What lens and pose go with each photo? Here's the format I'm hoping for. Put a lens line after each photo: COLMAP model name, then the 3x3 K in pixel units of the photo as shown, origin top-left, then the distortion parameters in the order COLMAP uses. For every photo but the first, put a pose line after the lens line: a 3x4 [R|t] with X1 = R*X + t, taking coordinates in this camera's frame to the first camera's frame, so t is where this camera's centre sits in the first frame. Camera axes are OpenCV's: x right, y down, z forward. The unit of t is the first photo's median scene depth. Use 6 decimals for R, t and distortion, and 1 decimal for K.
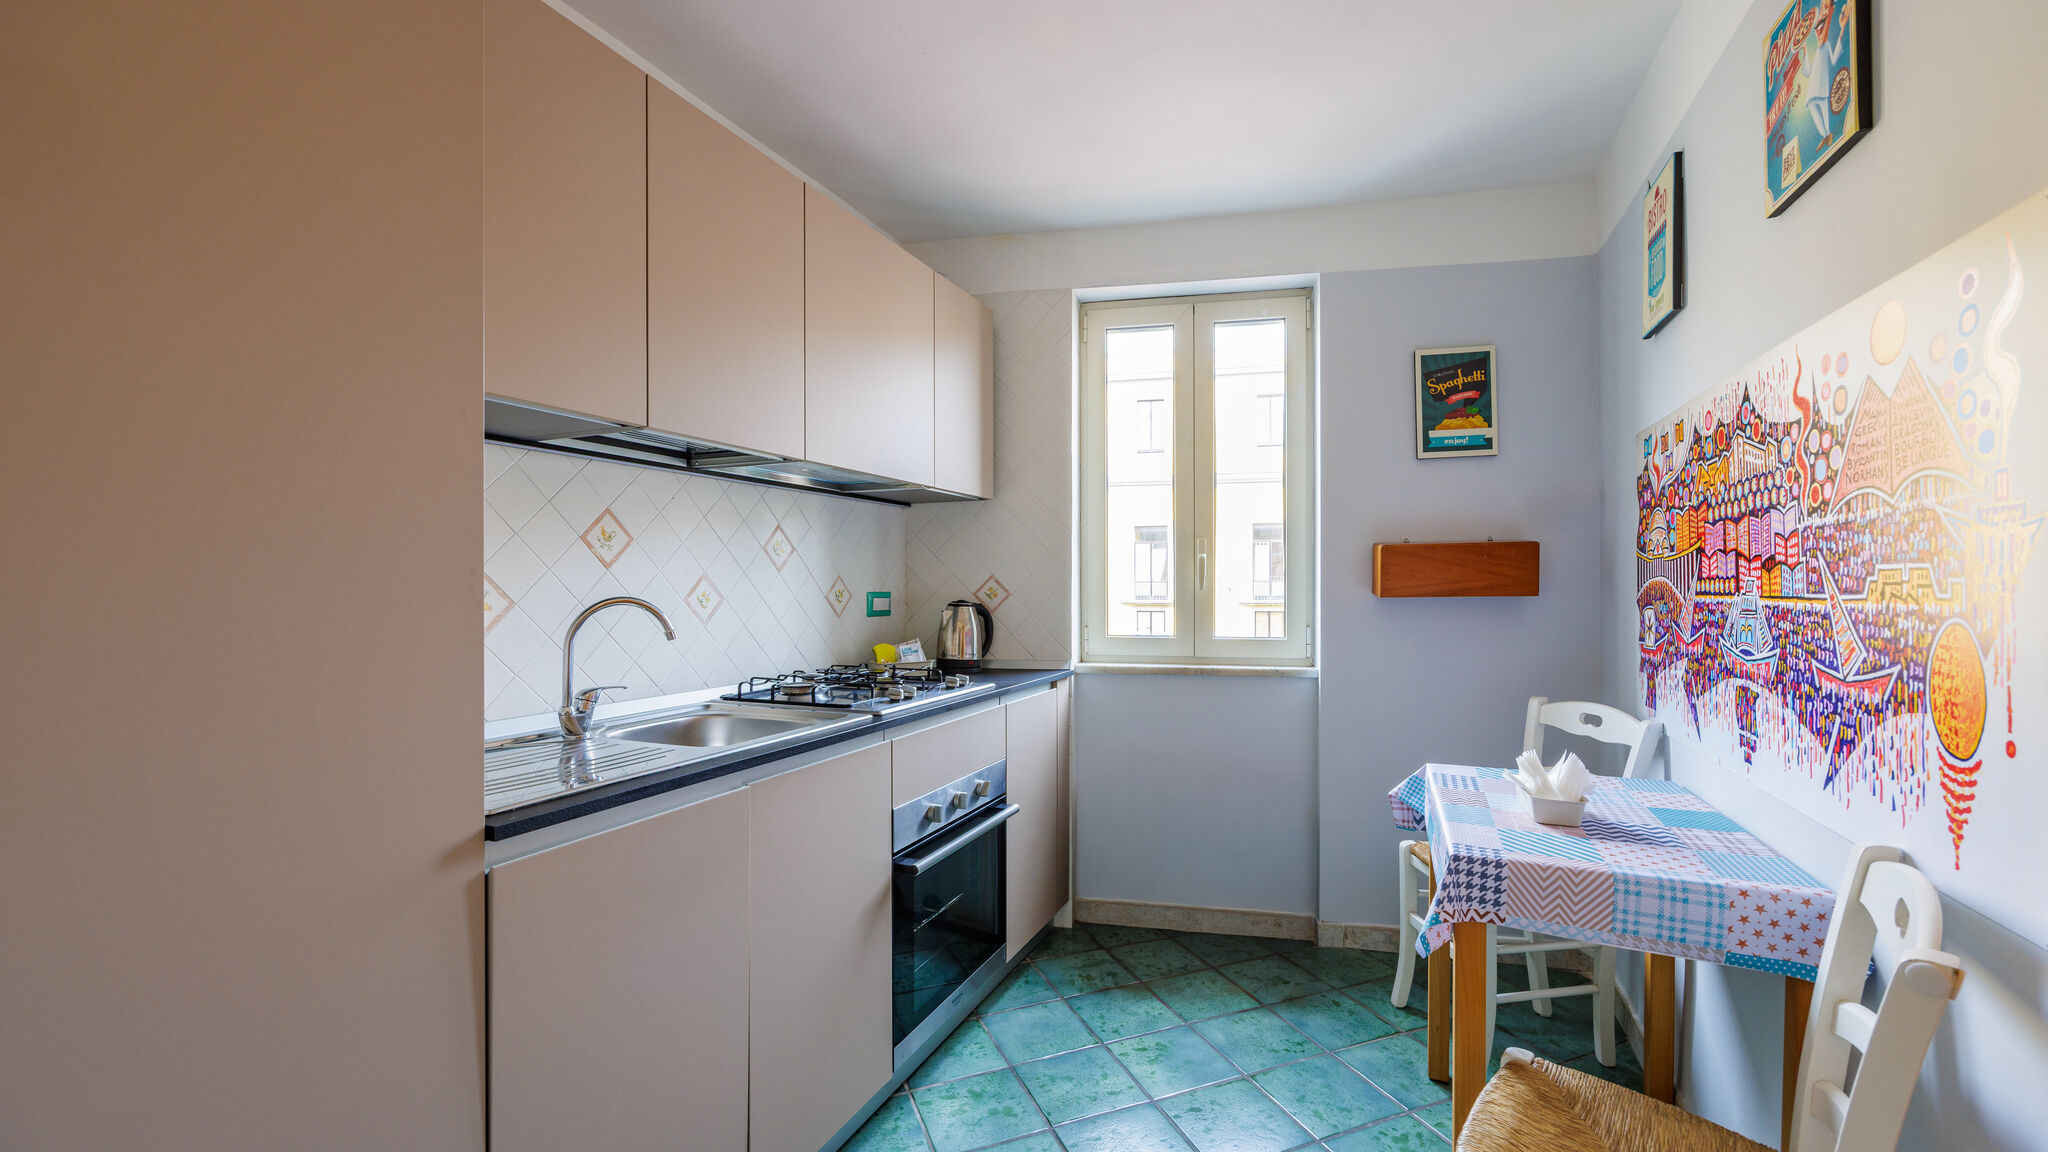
lens RADIAL K [[864.0, 0, 1039.3], [0, 864.0, 572.2], [0, 0, 1]] dist [-0.008605, 0.001169]
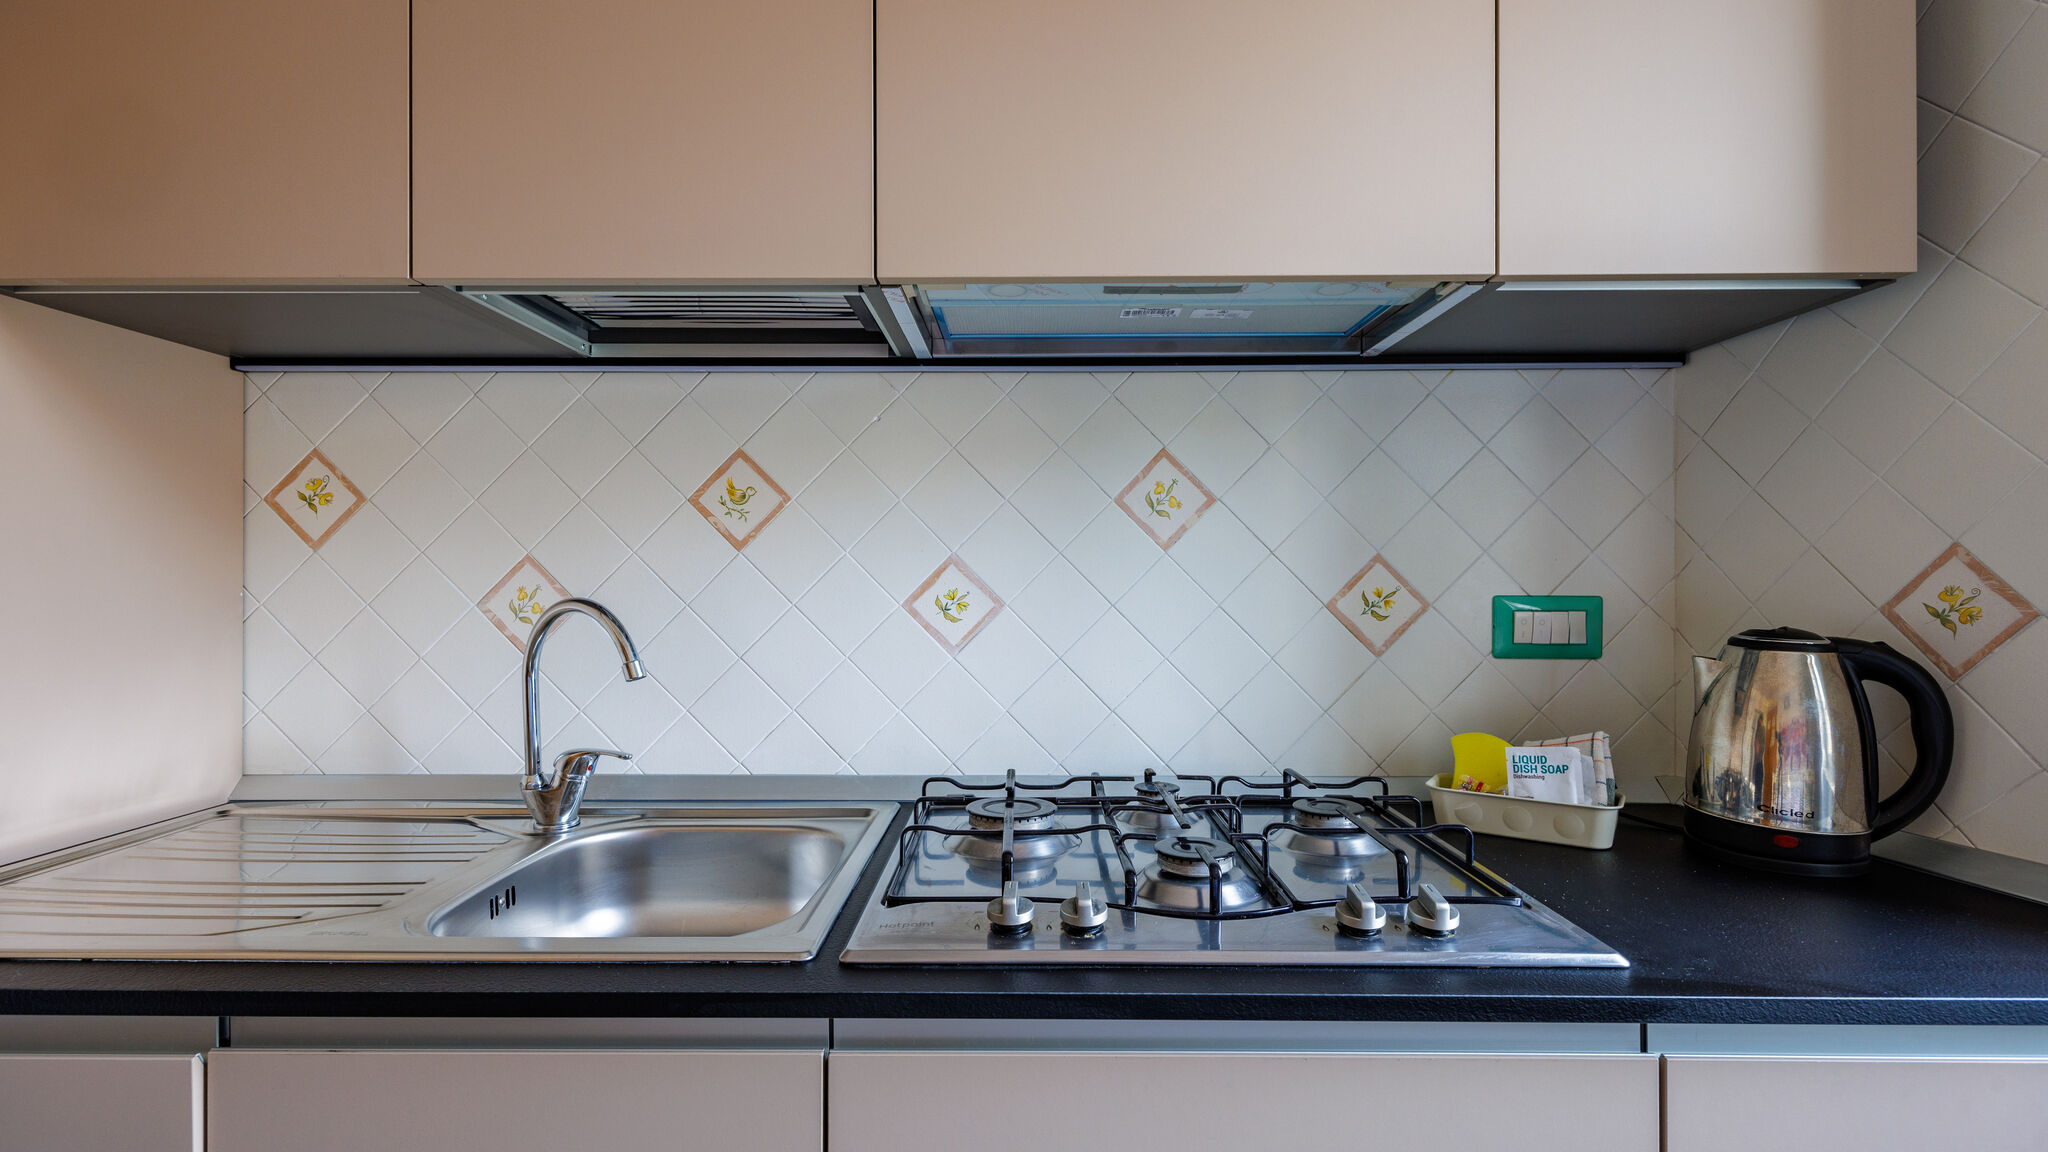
lens RADIAL K [[932.0, 0, 1017.6], [0, 932.0, 569.7], [0, 0, 1]] dist [0.005455, 0.000391]
pose [[0.369998, -0.007290, -0.929004, 0.138463], [0.012747, 0.999915, -0.002770, 0.011167], [0.928945, -0.010817, 0.370059, 0.745751]]
